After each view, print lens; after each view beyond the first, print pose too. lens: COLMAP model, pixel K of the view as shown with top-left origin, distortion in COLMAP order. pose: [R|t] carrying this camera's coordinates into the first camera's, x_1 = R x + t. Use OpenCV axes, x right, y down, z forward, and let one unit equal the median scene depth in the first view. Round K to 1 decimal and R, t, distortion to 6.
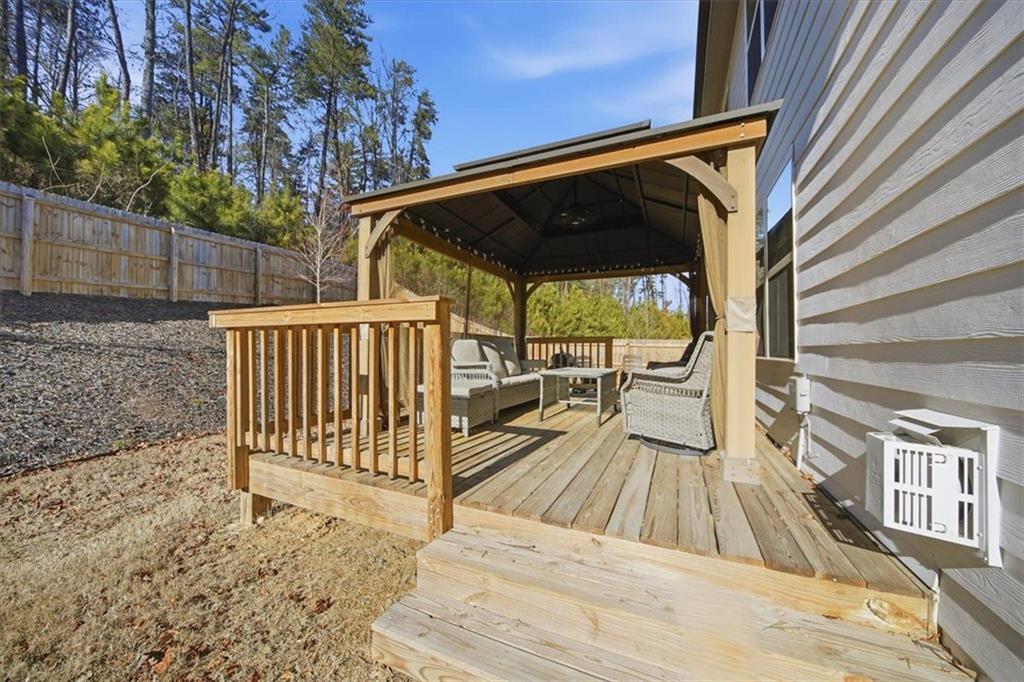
lens RADIAL K [[370.4, 0, 512.0], [0, 370.4, 341.0], [0, 0, 1]] dist [-0.014719, -0.000004]
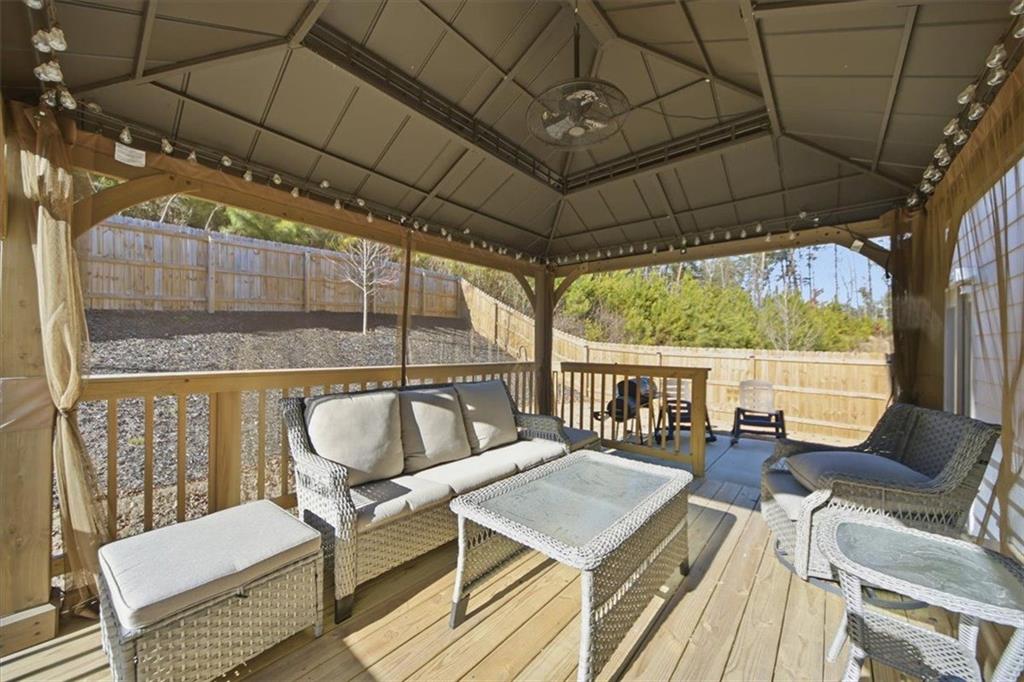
lens RADIAL K [[370.4, 0, 512.0], [0, 370.4, 341.0], [0, 0, 1]] dist [-0.014719, -0.000004]
pose [[0.957299, 0.003064, -0.289084, 0.117370], [0.000865, 0.999909, 0.013463, -0.045224], [0.289099, -0.013138, 0.957209, 0.300896]]
